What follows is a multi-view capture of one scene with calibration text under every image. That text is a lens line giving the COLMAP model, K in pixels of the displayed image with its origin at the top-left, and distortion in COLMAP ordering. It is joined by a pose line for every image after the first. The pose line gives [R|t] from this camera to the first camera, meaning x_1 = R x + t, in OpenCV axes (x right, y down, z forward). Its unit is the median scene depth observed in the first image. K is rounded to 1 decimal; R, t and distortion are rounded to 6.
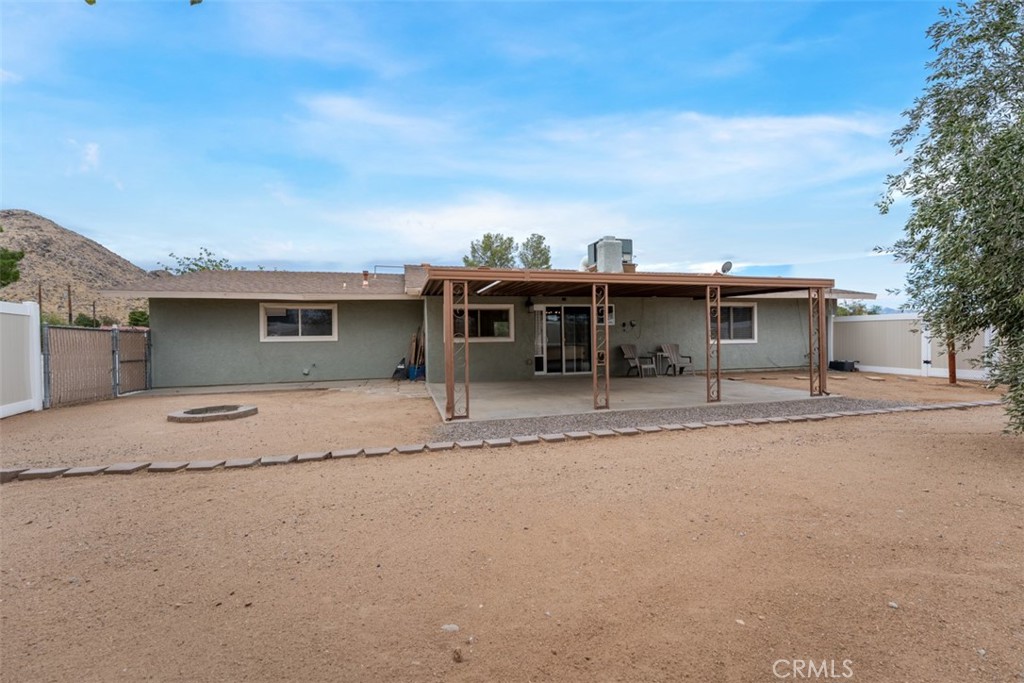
lens RADIAL K [[406.0, 0, 497.2], [0, 406.0, 330.5], [0, 0, 1]] dist [0.000222, 0.000382]
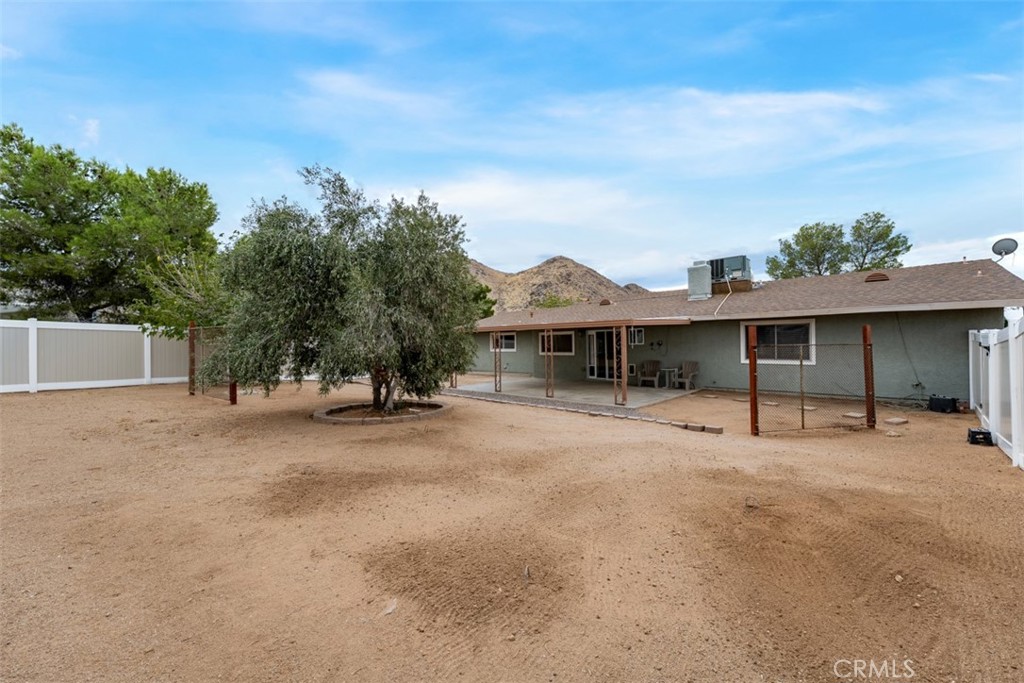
lens RADIAL K [[406.0, 0, 515.4], [0, 406.0, 338.5], [0, 0, 1]] dist [0.000222, 0.000382]
pose [[0.538034, -0.000286, -0.842923, 1.168009], [0.024075, 0.999597, 0.015028, -0.062510], [0.842580, -0.028379, 0.537824, -0.026067]]
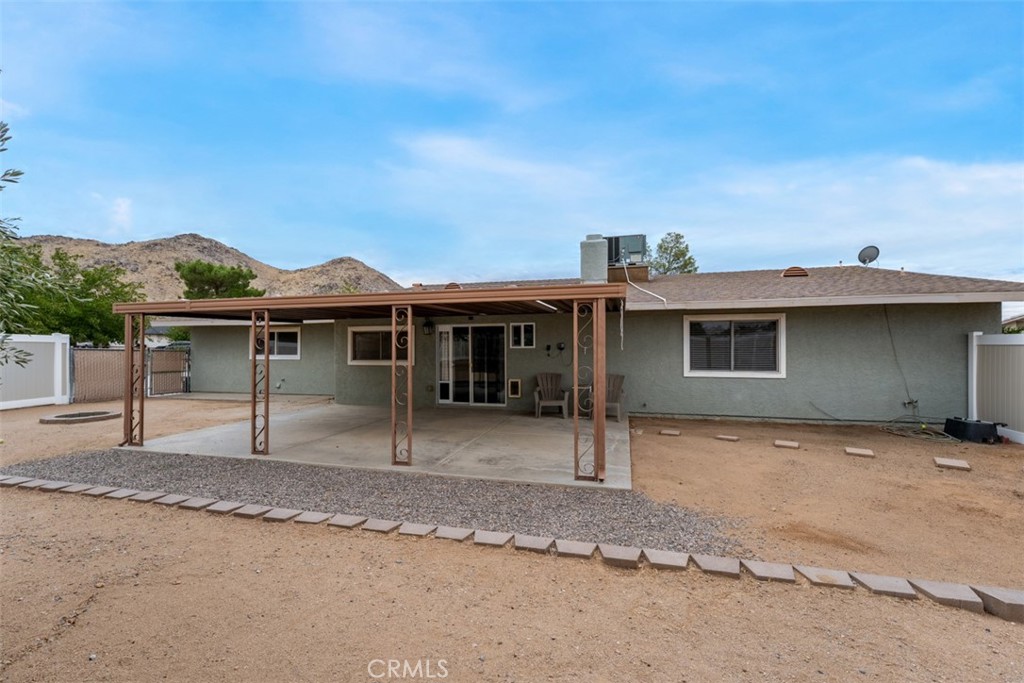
lens RADIAL K [[406.0, 0, 514.9], [0, 406.0, 341.9], [0, 0, 1]] dist [0.000222, 0.000382]
pose [[0.879329, 0.004883, -0.476191, 0.648716], [-0.003814, 0.999988, 0.003211, -0.029053], [0.476200, -0.001007, 0.879336, 0.278315]]
